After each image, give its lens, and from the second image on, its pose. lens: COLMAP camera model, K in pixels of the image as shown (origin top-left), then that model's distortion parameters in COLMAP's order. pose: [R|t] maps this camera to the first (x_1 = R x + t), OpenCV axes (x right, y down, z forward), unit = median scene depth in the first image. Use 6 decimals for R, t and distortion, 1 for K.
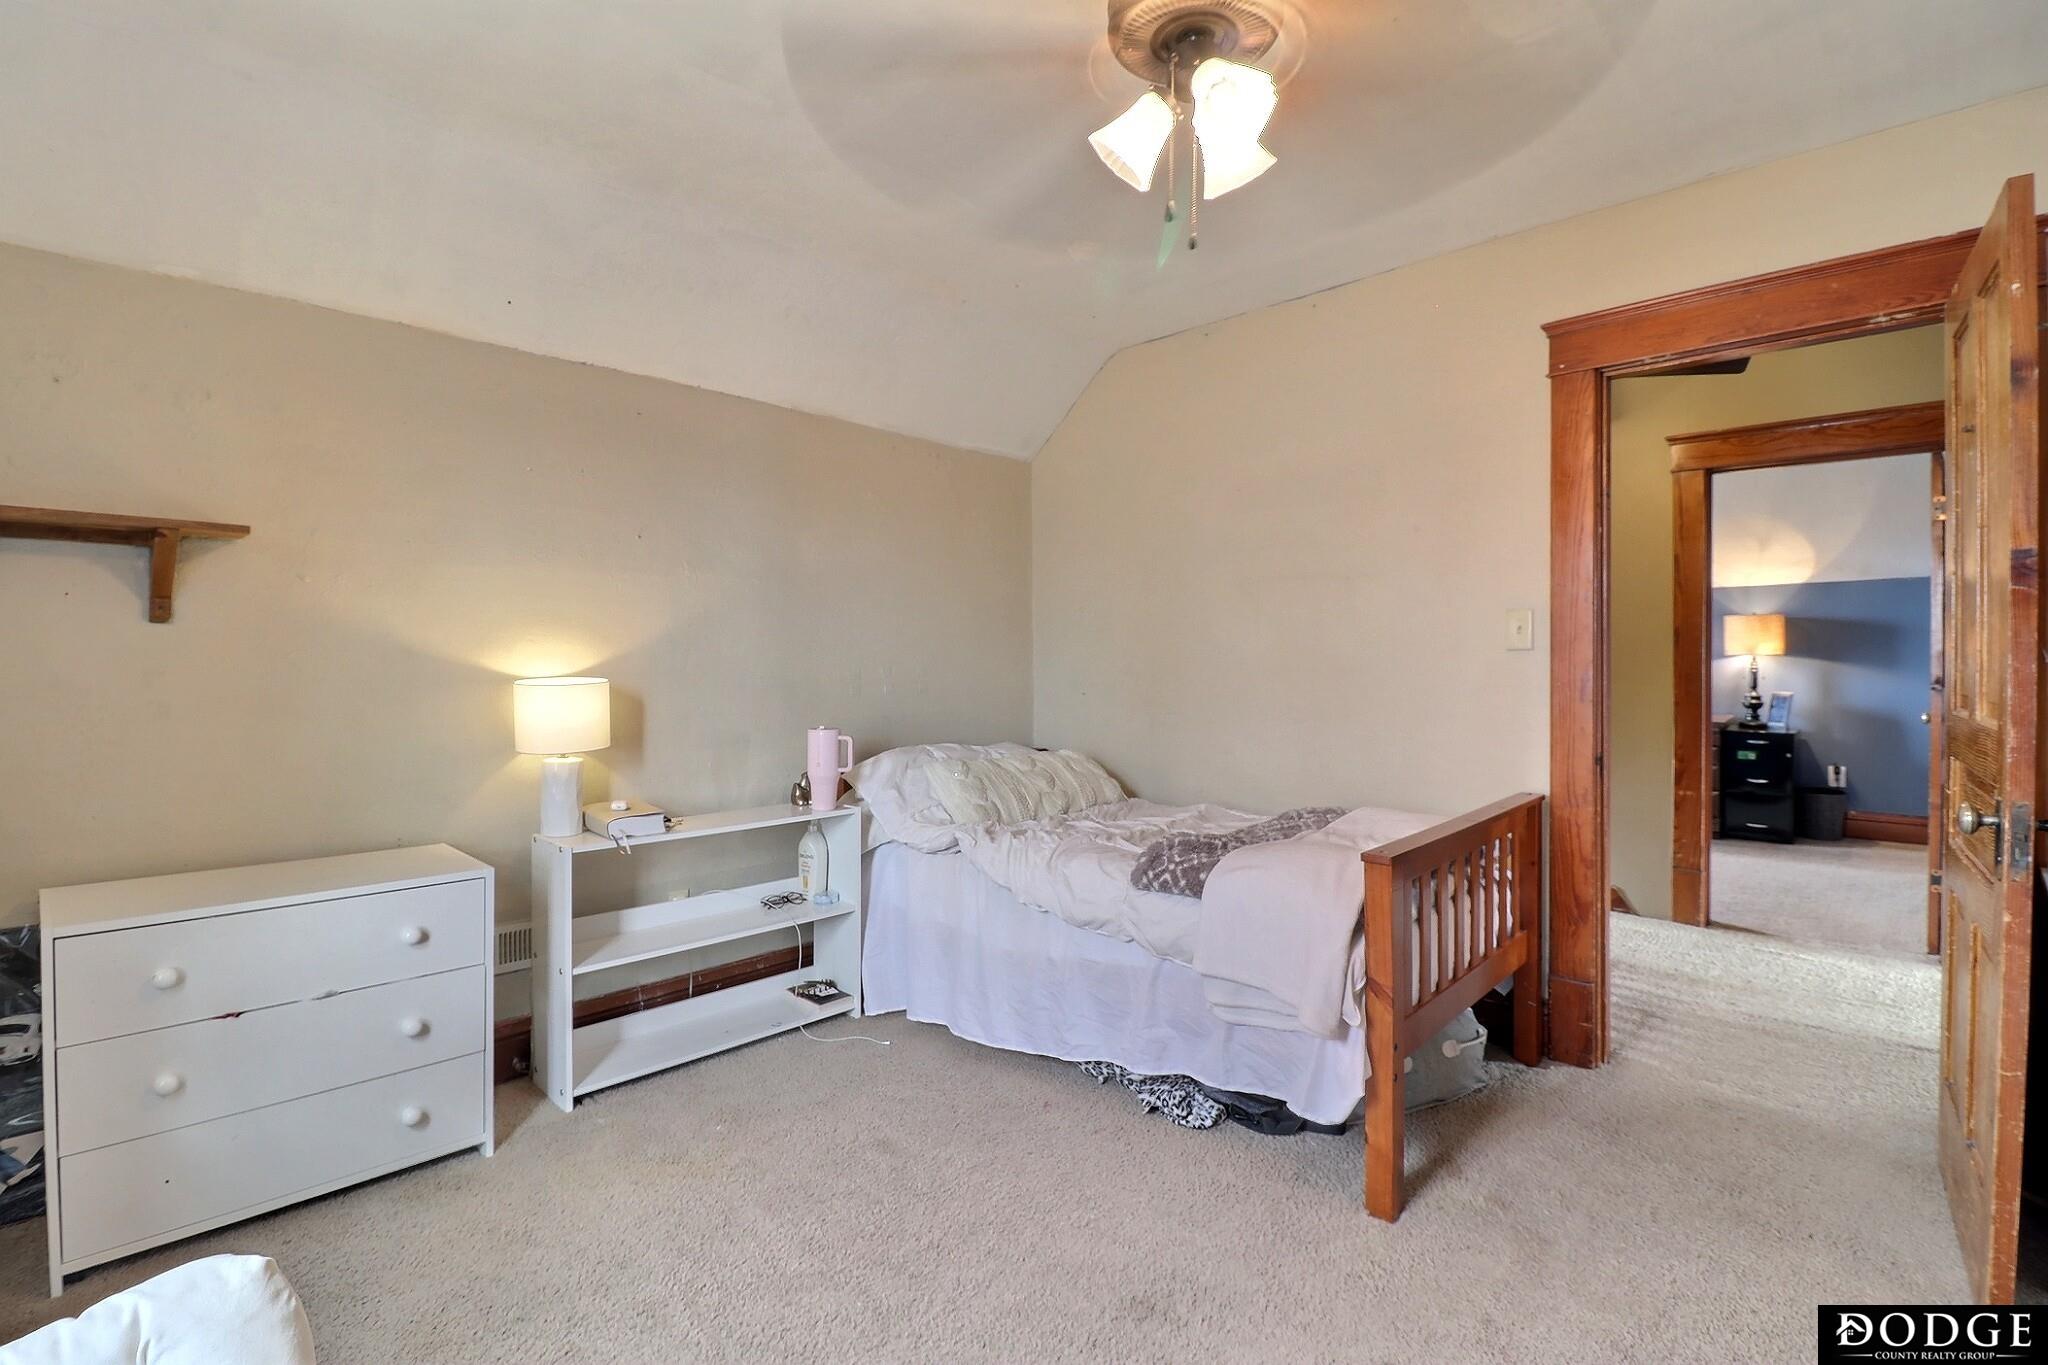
lens RADIAL K [[944.1, 0, 1021.2], [0, 944.1, 671.3], [0, 0, 1]] dist [-0.009473, -0.004302]
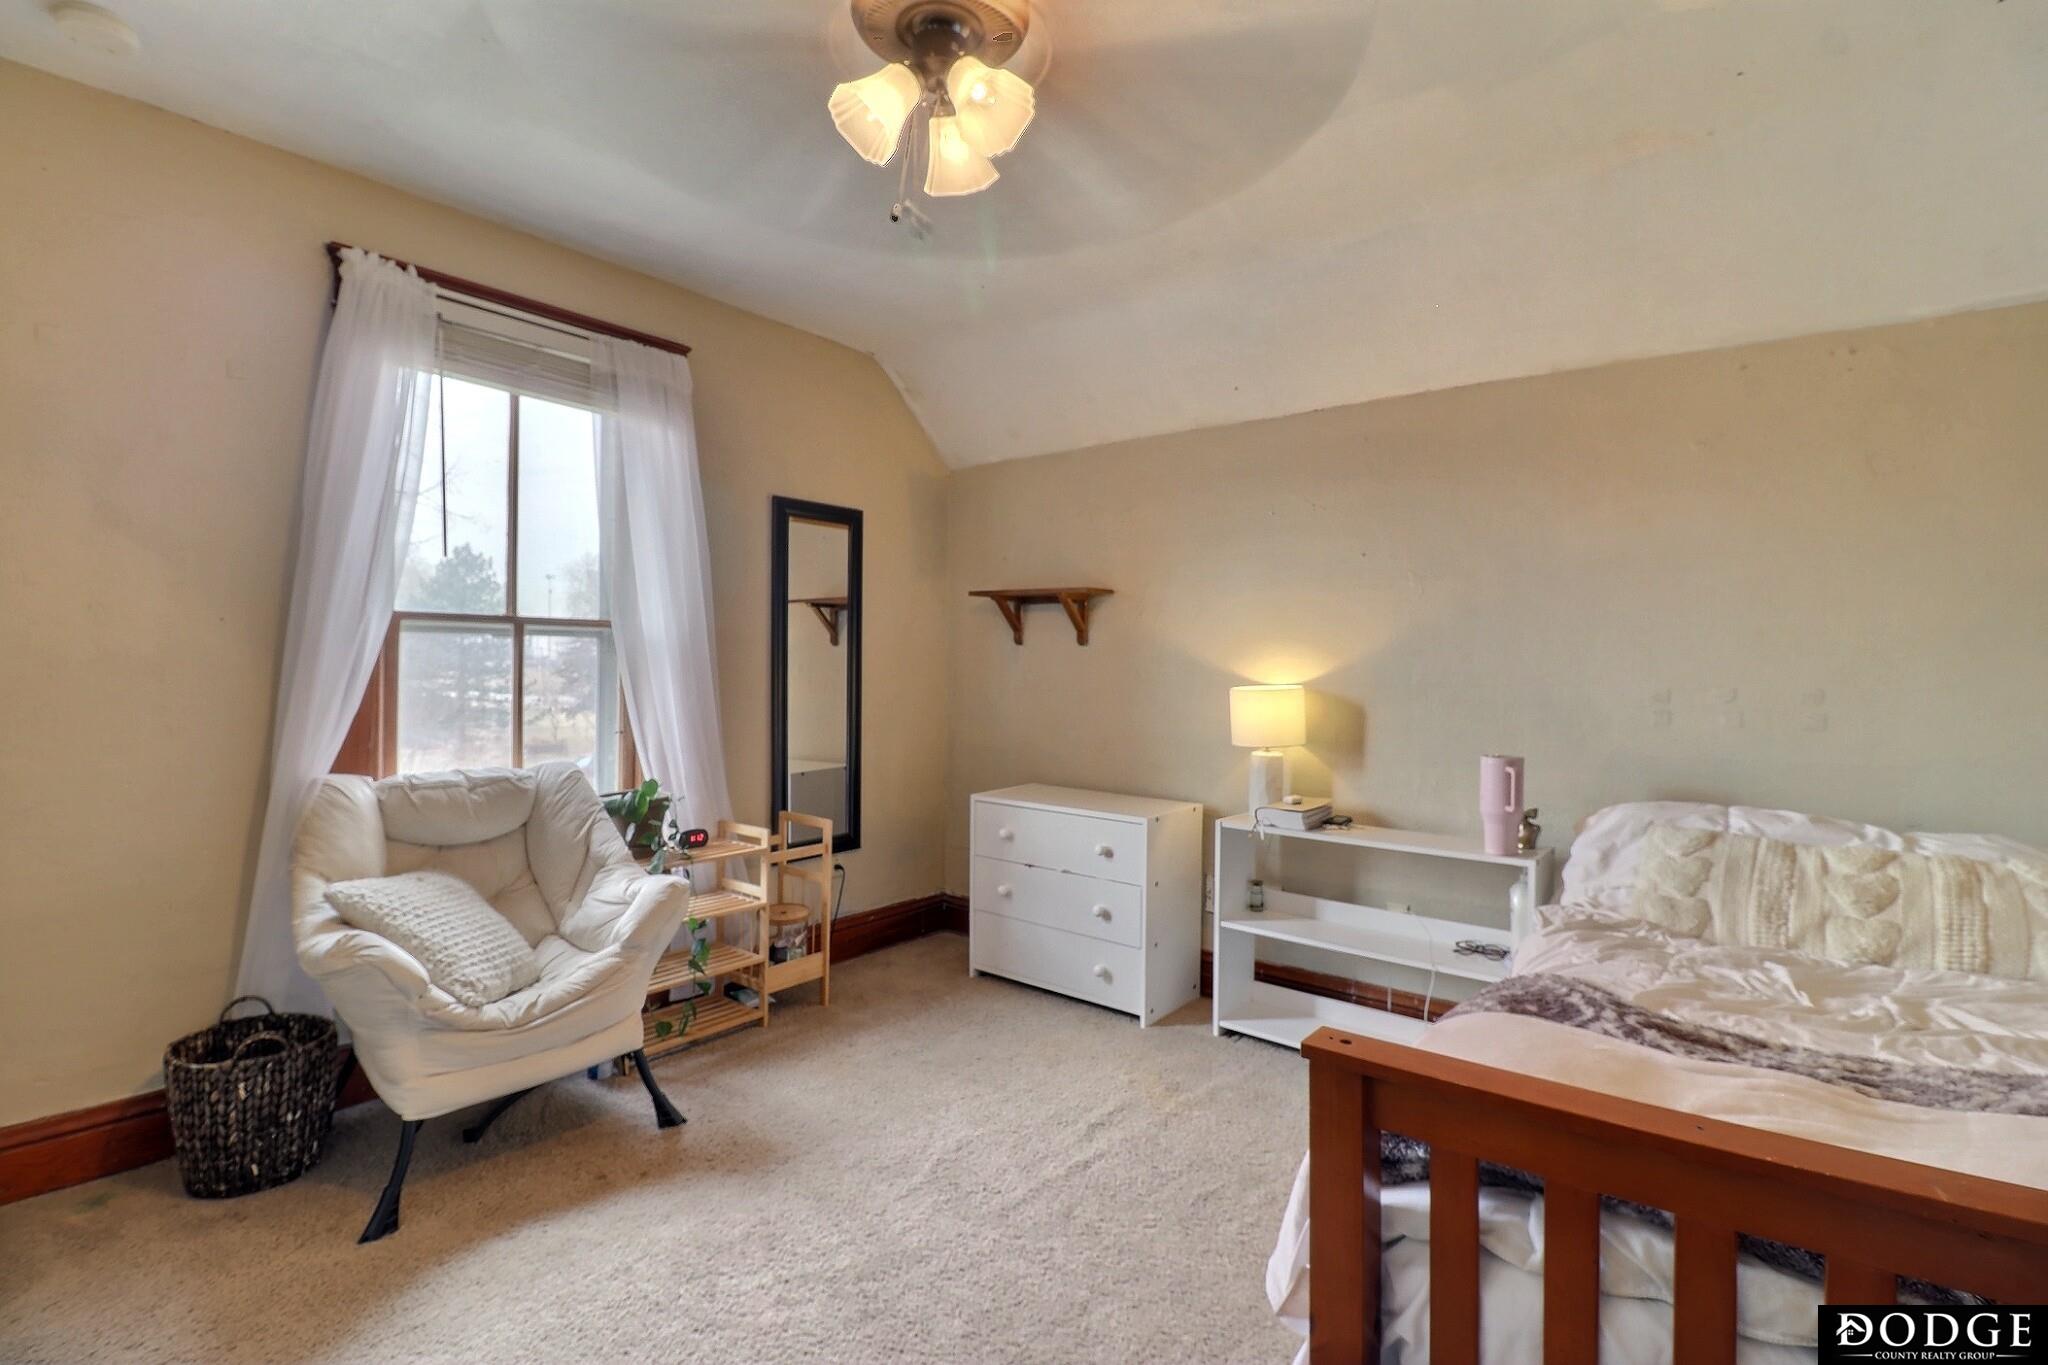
lens RADIAL K [[944.1, 0, 1021.3], [0, 944.1, 670.6], [0, 0, 1]] dist [-0.009473, -0.004302]
pose [[0.096845, 0.005888, -0.995282, 0.671614], [-0.026874, 0.999633, 0.003299, -0.006774], [0.994937, 0.026427, 0.096968, 0.571966]]
